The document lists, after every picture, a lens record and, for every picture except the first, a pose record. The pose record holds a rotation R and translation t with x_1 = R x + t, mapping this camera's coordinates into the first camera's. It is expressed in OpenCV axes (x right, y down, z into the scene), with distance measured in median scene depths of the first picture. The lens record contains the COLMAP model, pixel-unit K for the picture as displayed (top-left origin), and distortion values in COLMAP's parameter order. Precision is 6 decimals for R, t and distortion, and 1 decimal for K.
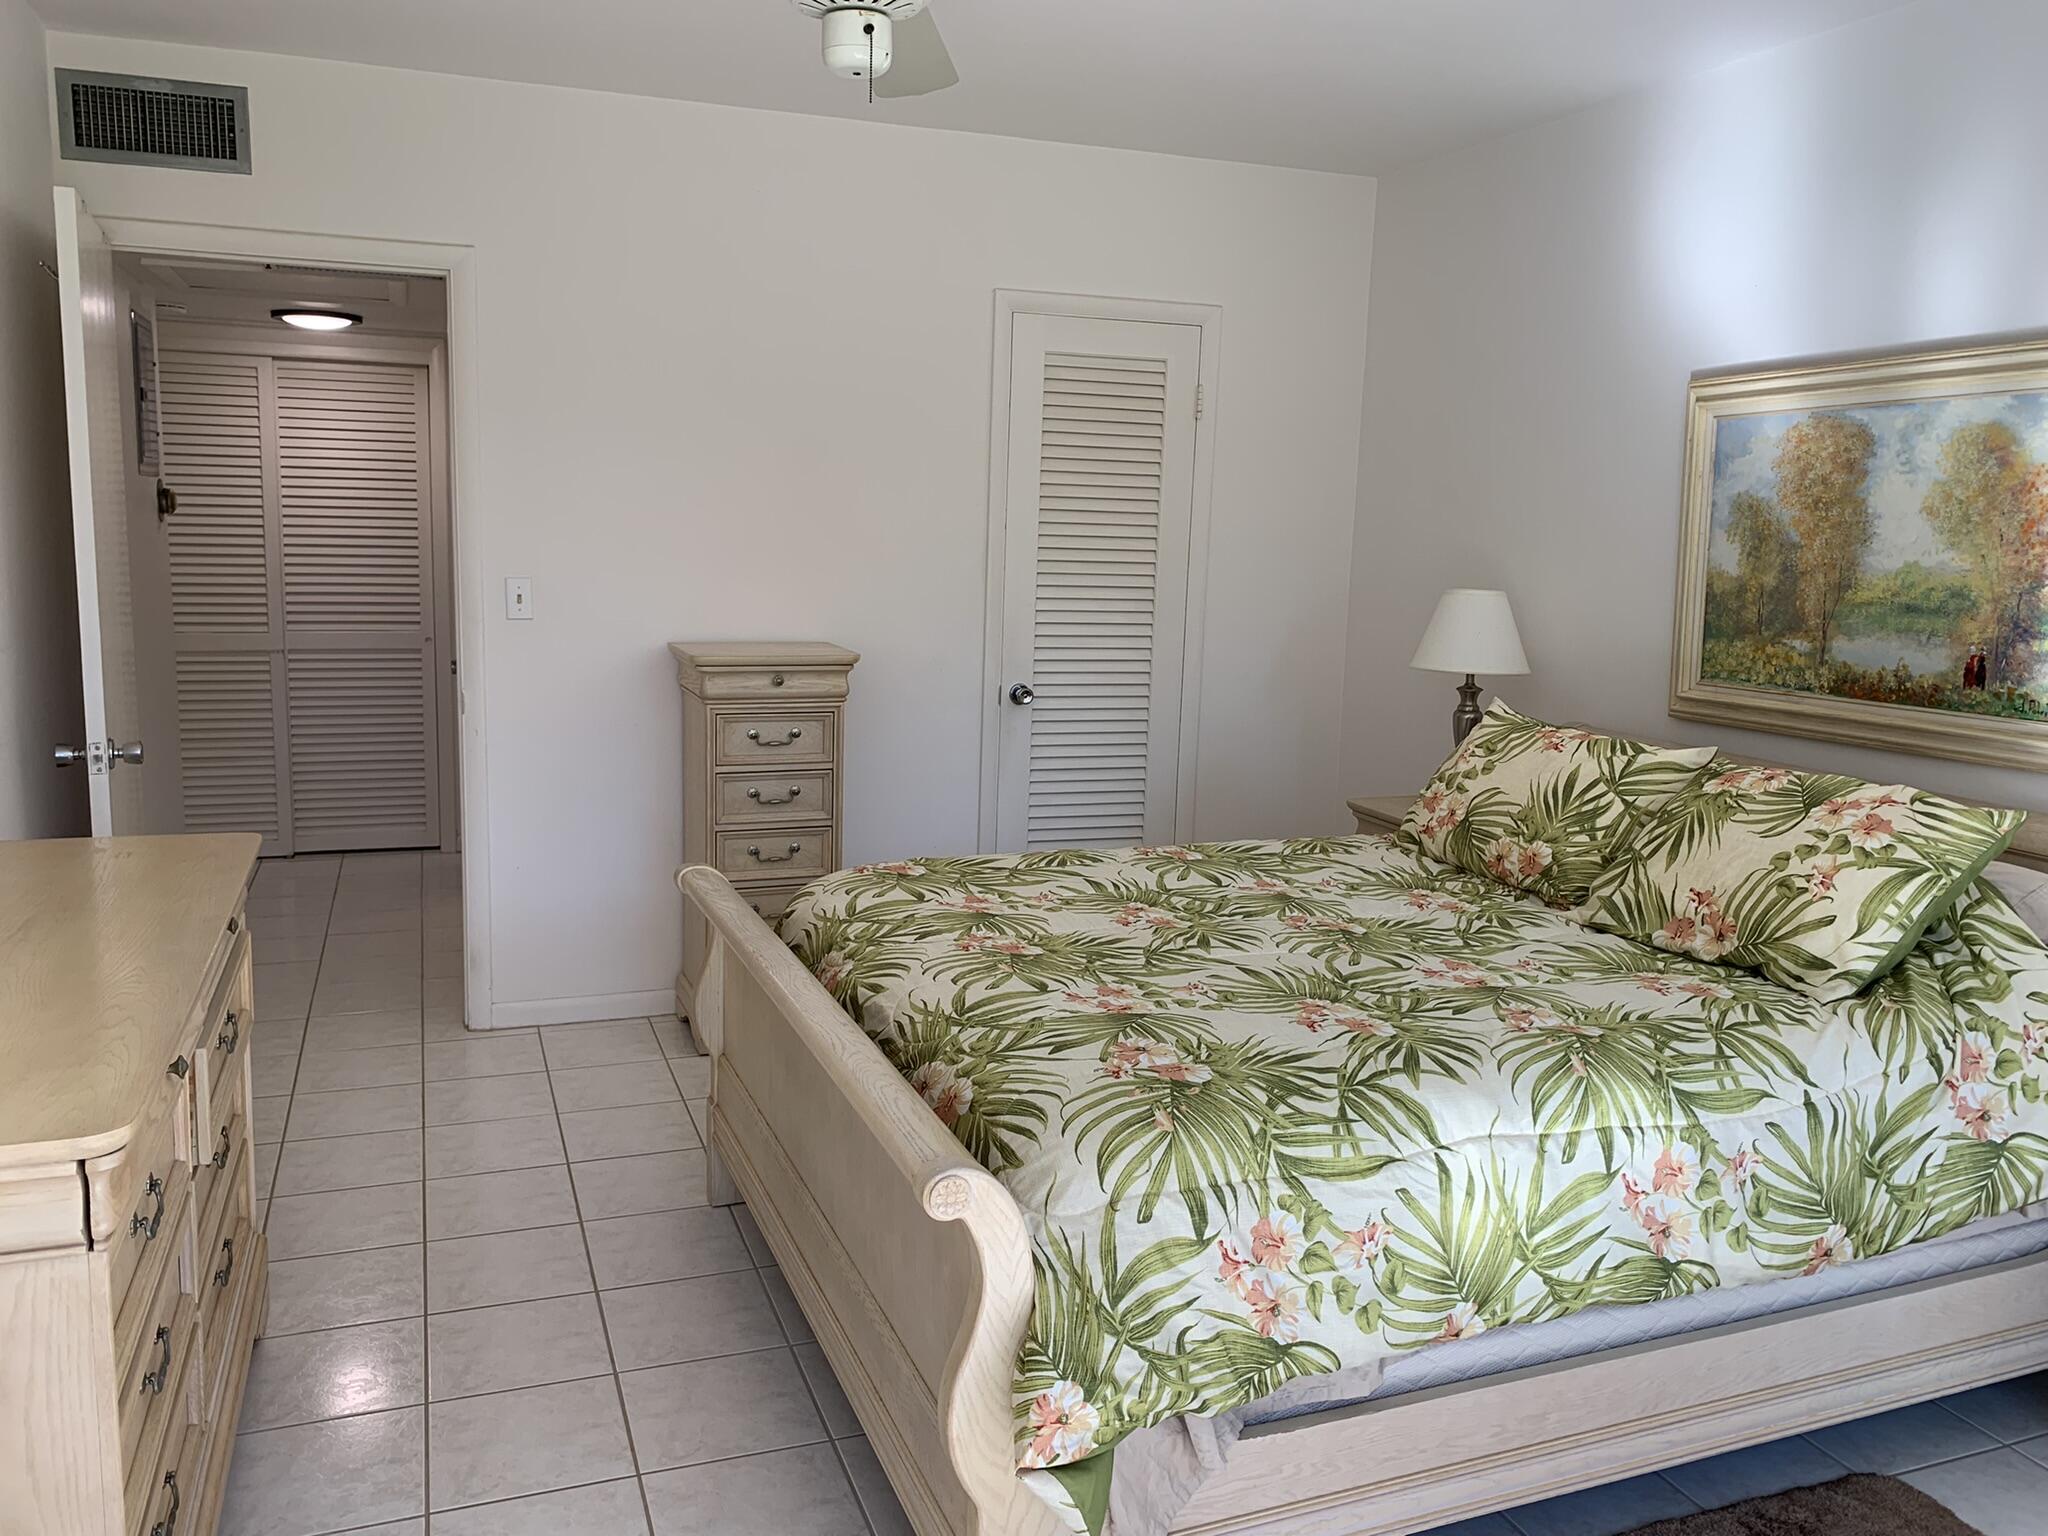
lens RADIAL K [[1539.7, 0, 975.2], [0, 1539.7, 768.5], [0, 0, 1]] dist [-0.014326, -0.000281]
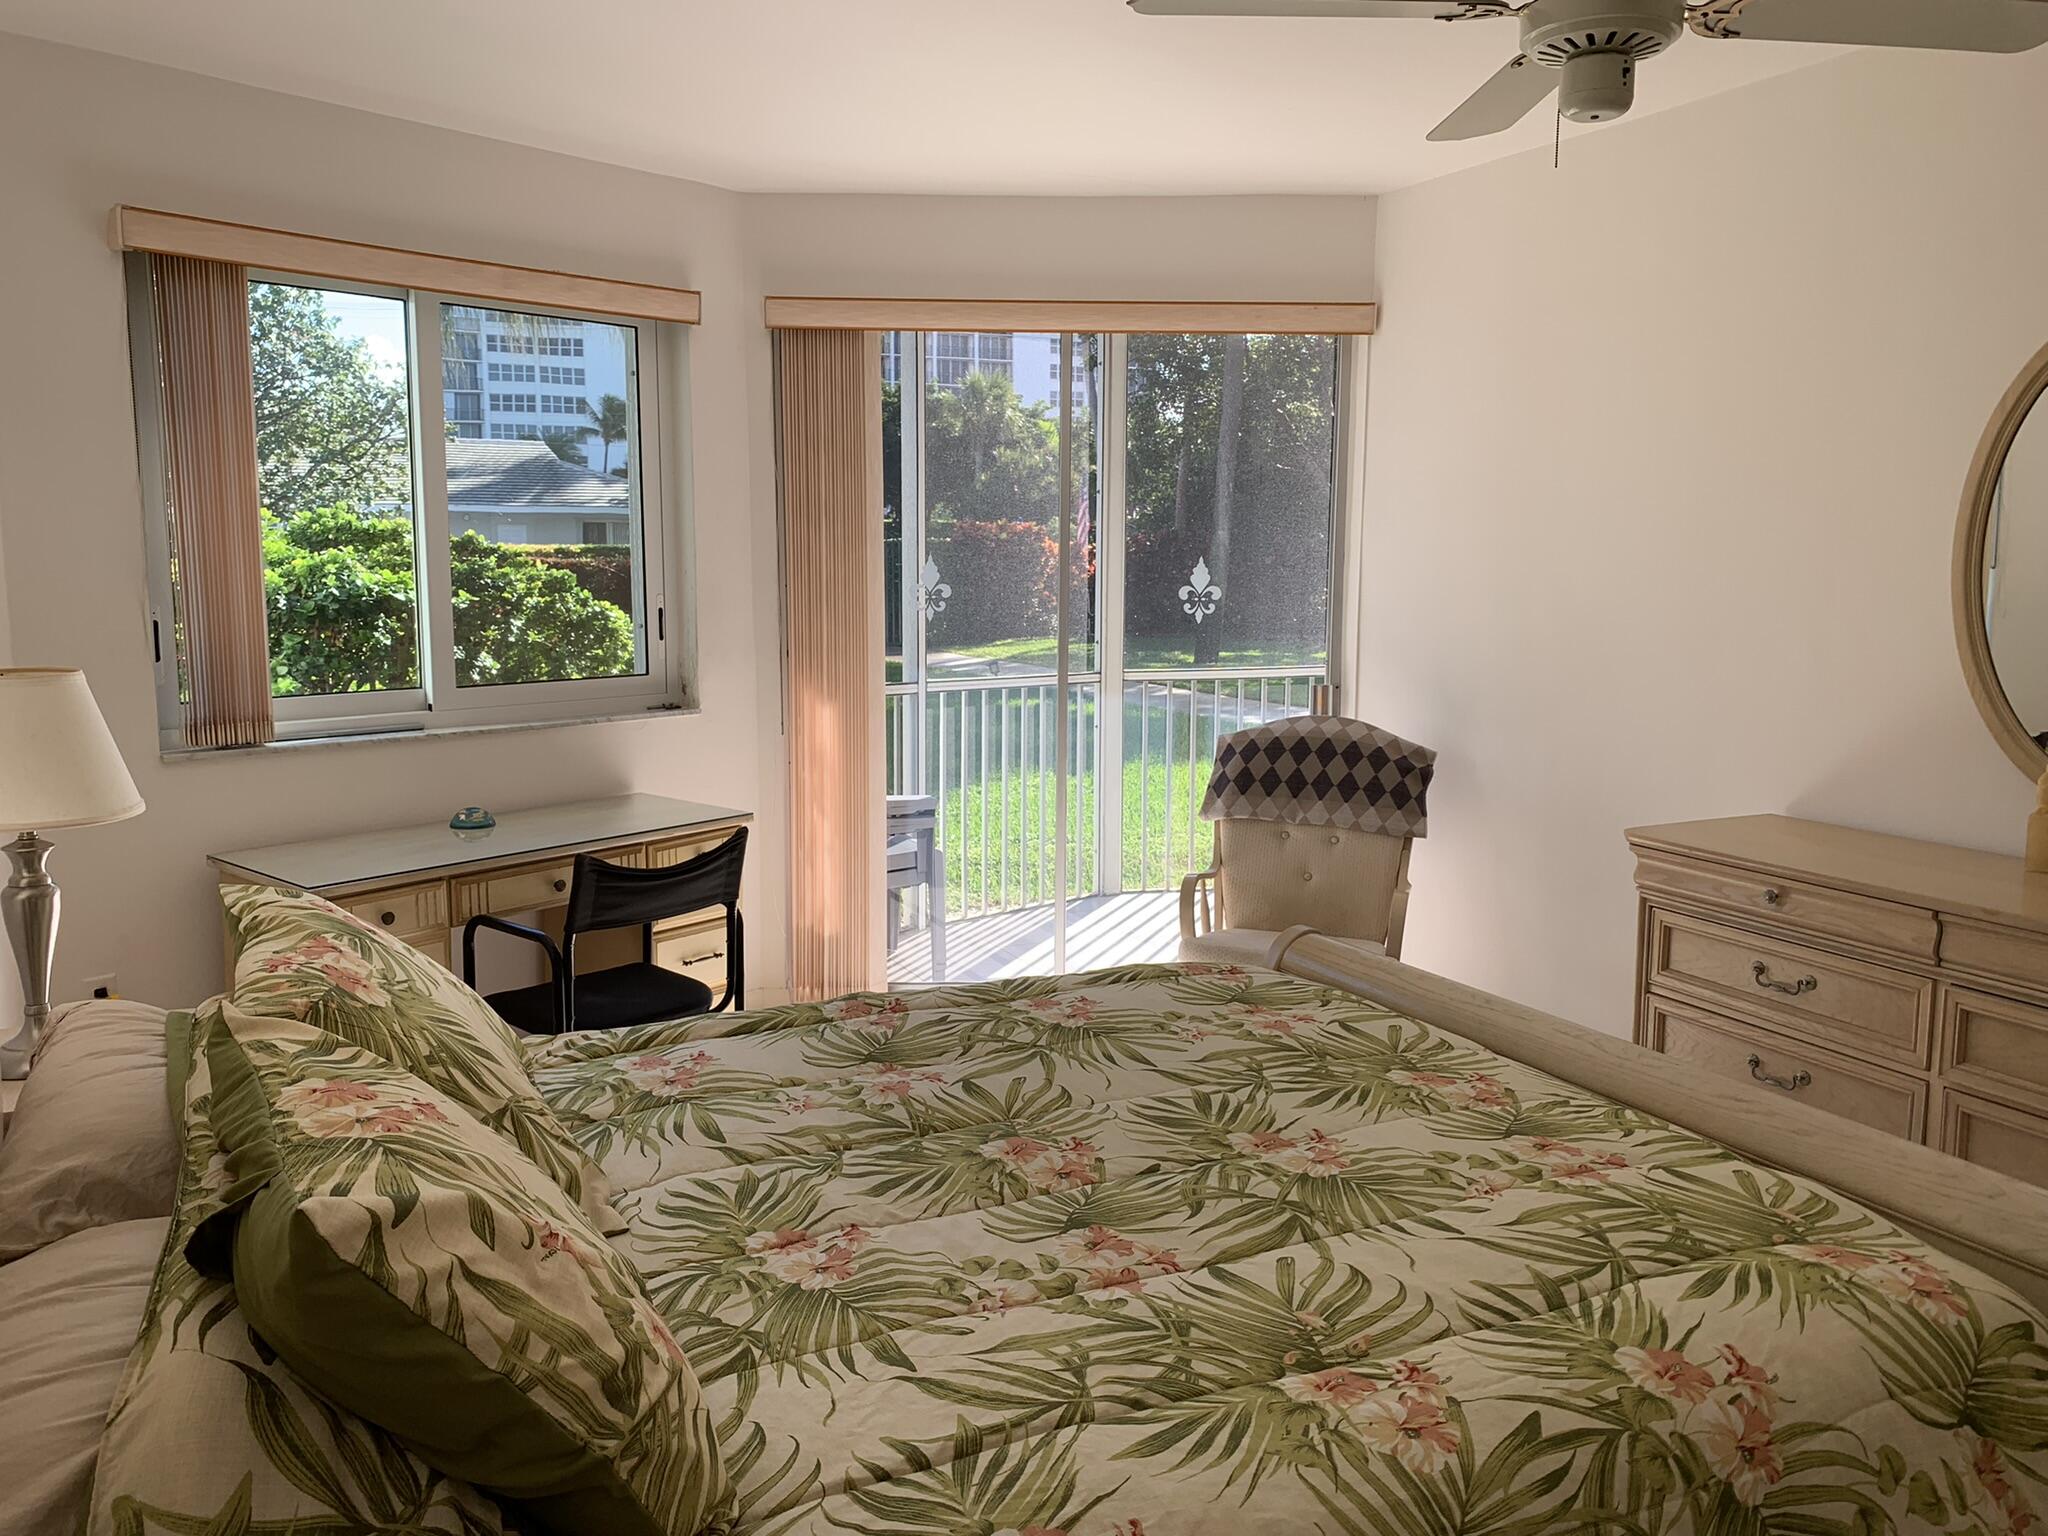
lens RADIAL K [[1567.9, 0, 988.6], [0, 1567.9, 760.0], [0, 0, 1]] dist [0.067288, -0.084769]
pose [[-0.994457, -0.010513, -0.104619, 0.442225], [-0.040455, 0.956652, 0.288409, -0.250889], [0.097052, 0.291042, -0.951775, 1.559833]]
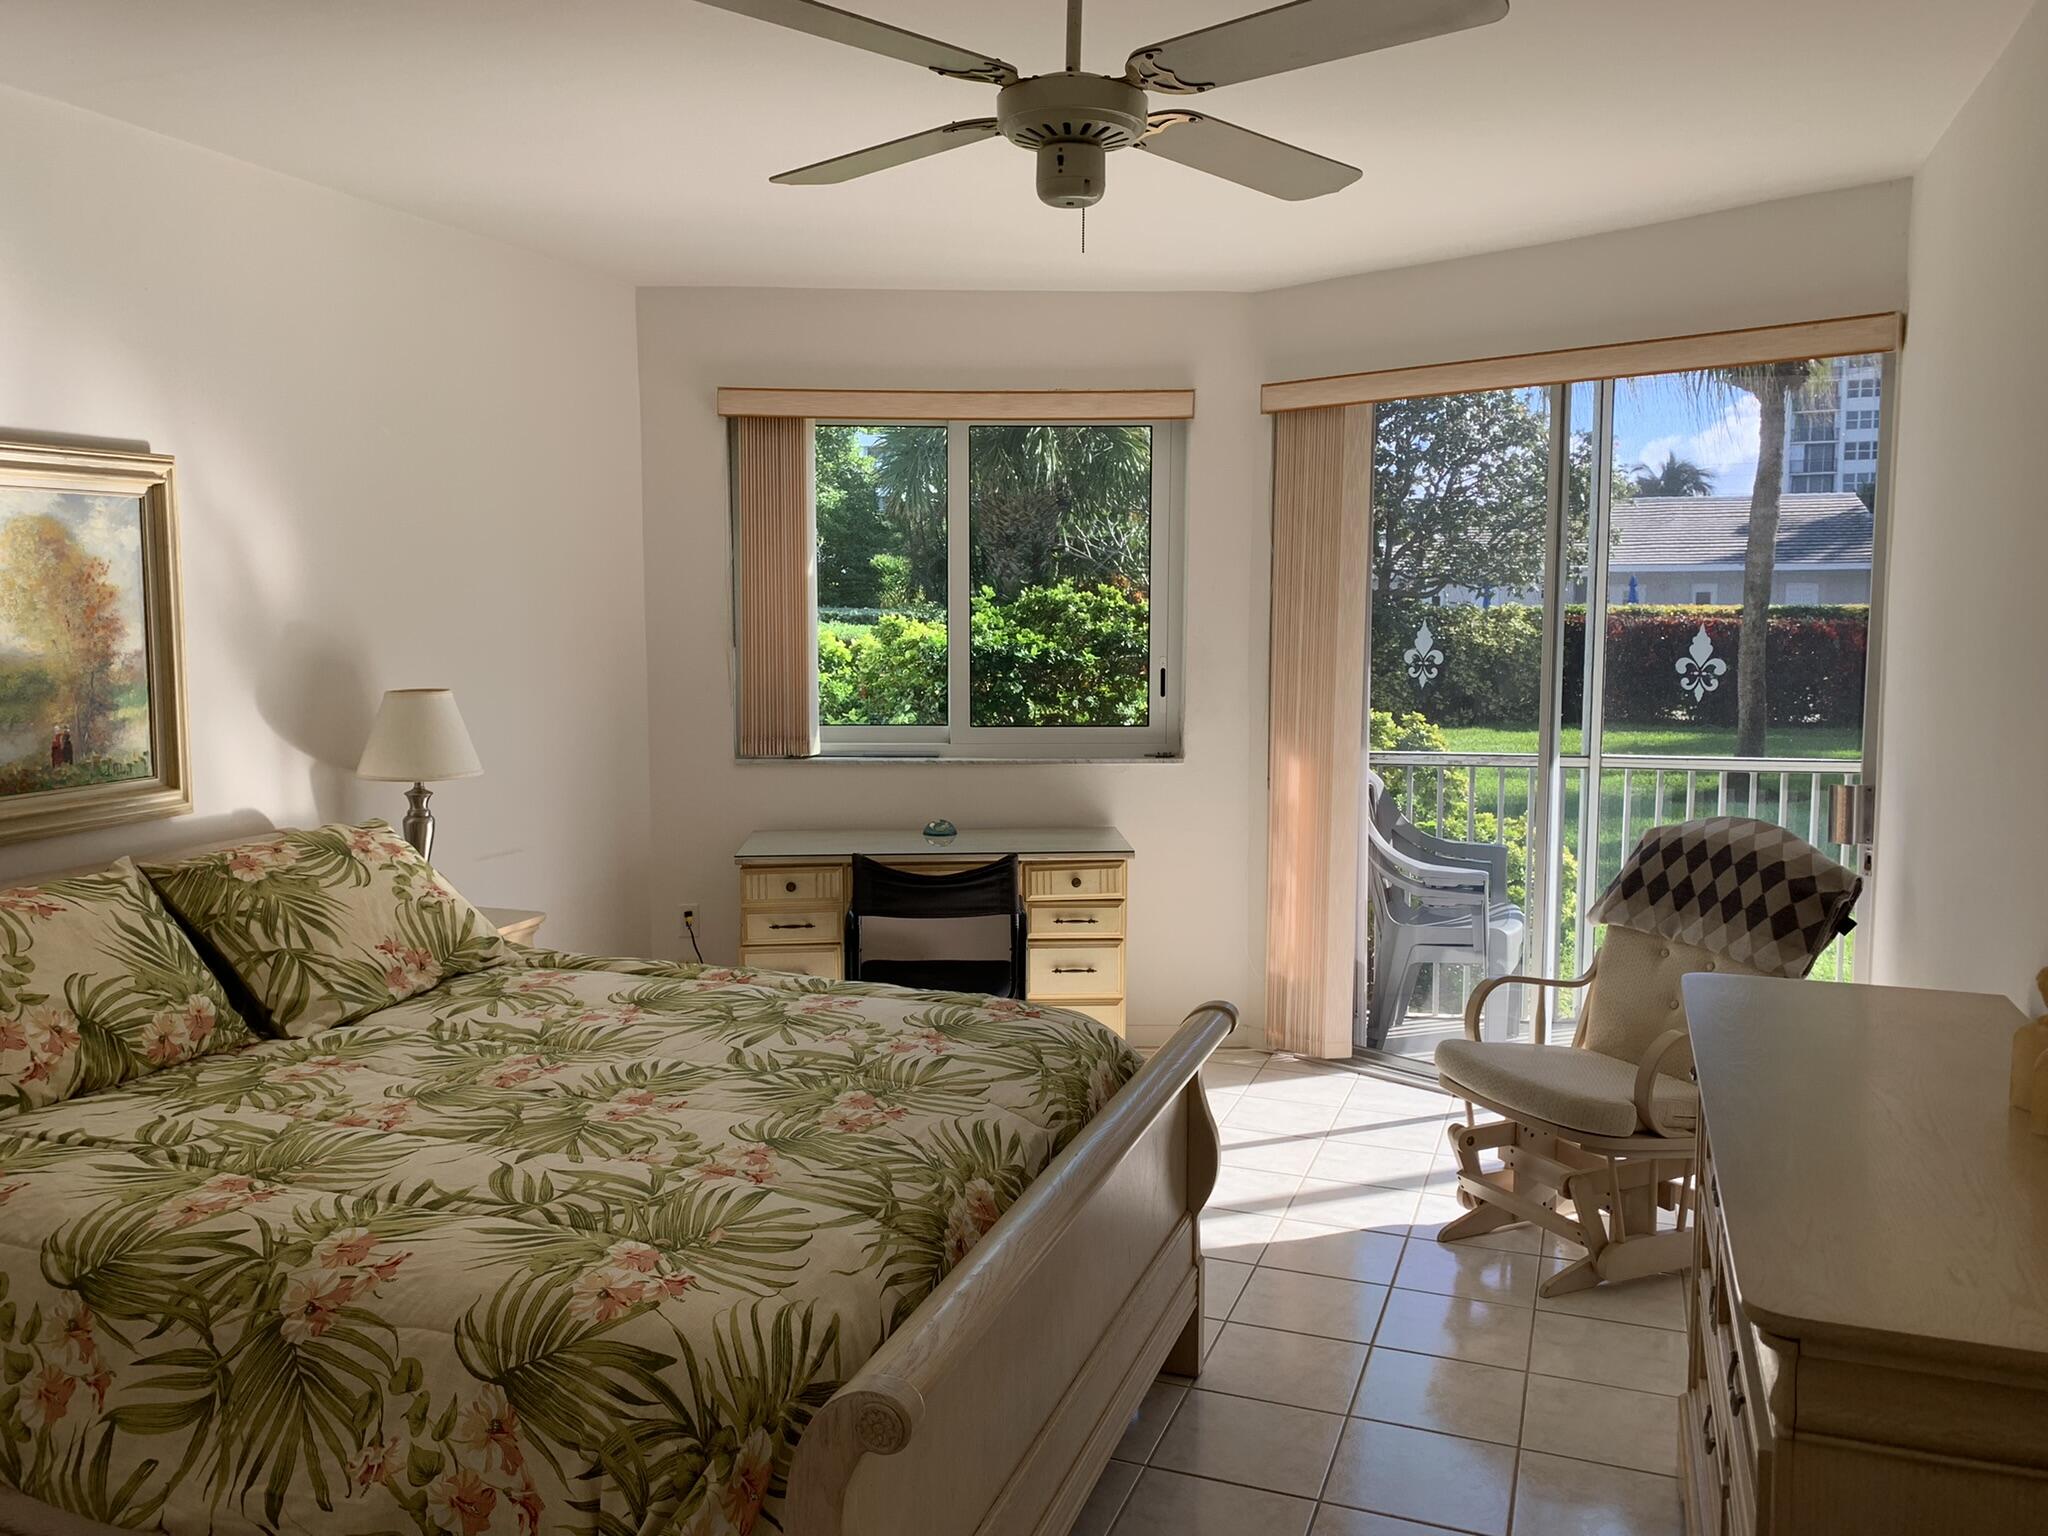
lens RADIAL K [[1559.4, 0, 987.6], [0, 1559.4, 769.8], [0, 0, 1]] dist [0.082037, -0.151670]
pose [[-0.755692, -0.090449, 0.648652, -0.549171], [0.088331, 0.967293, 0.237787, -0.255977], [-0.648944, 0.236989, -0.722985, 1.395425]]
